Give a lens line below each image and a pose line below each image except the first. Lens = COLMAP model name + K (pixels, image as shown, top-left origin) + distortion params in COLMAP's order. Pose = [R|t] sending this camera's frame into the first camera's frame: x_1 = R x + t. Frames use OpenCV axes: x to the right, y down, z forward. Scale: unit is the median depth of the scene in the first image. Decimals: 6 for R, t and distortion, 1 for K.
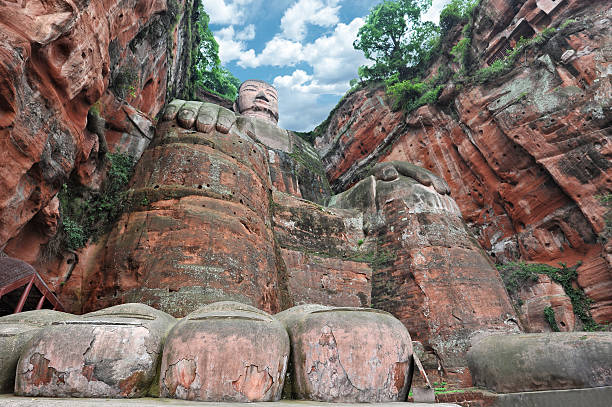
lens RADIAL K [[293.2, 0, 306.3], [0, 293.2, 209.4], [0, 0, 1]] dist [-0.001044, -0.000034]
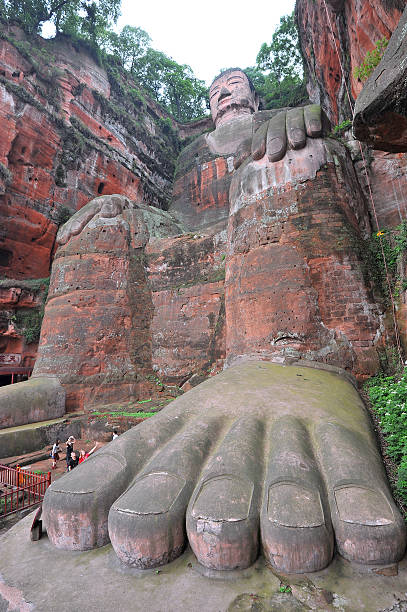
lens RADIAL K [[281.3, 0, 205.0], [0, 281.3, 294.2], [0, 0, 1]] dist [-0.019768, -0.008532]
pose [[0.636649, -0.214539, -0.740710, 0.833250], [0.454076, 0.880643, 0.135215, 0.067533], [0.623292, -0.422423, 0.658077, 0.308654]]
